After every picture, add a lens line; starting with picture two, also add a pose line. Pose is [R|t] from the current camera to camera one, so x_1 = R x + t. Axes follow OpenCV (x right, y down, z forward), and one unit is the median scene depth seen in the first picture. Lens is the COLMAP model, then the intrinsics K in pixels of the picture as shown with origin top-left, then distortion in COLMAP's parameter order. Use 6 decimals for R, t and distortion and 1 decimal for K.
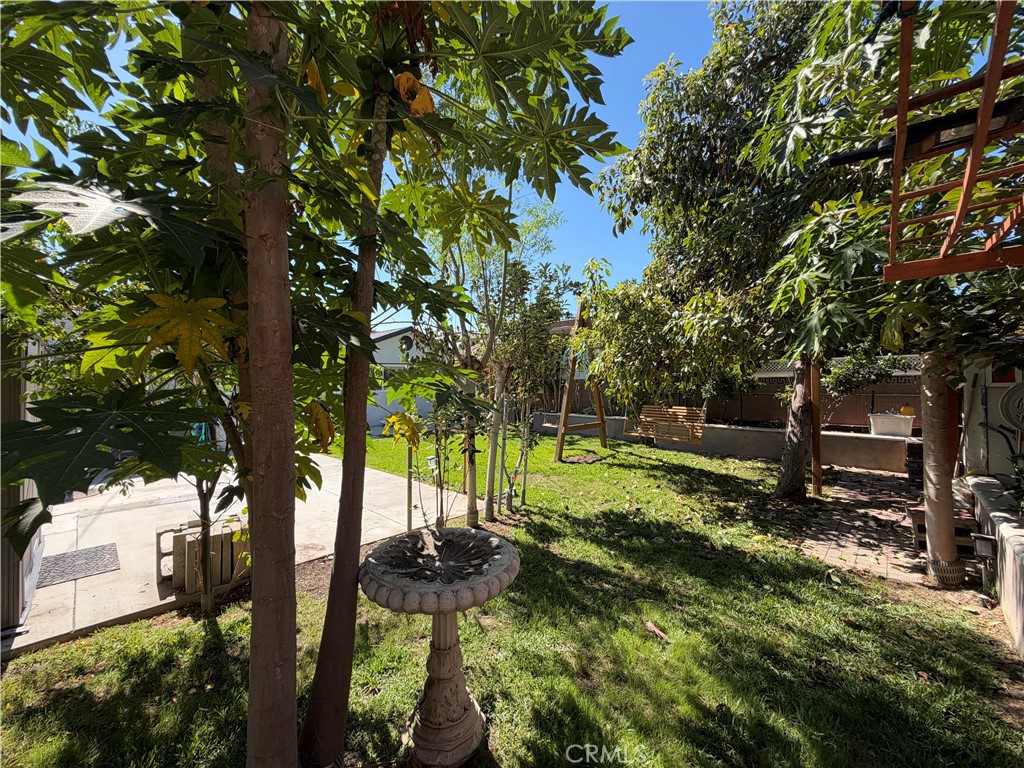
lens RADIAL K [[406.8, 0, 509.5], [0, 406.8, 381.1], [0, 0, 1]] dist [-0.000264, -0.000194]
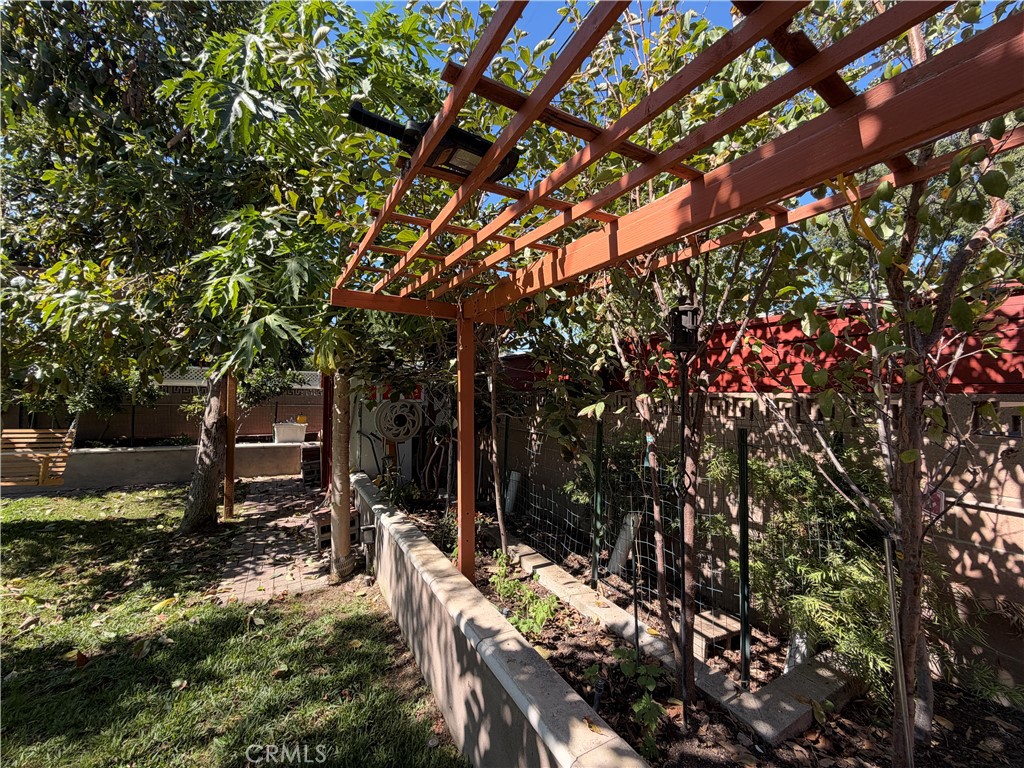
lens RADIAL K [[407.2, 0, 509.4], [0, 407.2, 386.0], [0, 0, 1]] dist [0.000438, -0.000267]
pose [[0.295692, 0.032056, 0.954745, 0.065094], [-0.028559, 0.999287, -0.024707, -0.019109], [-0.954856, -0.019961, 0.296396, 0.156177]]
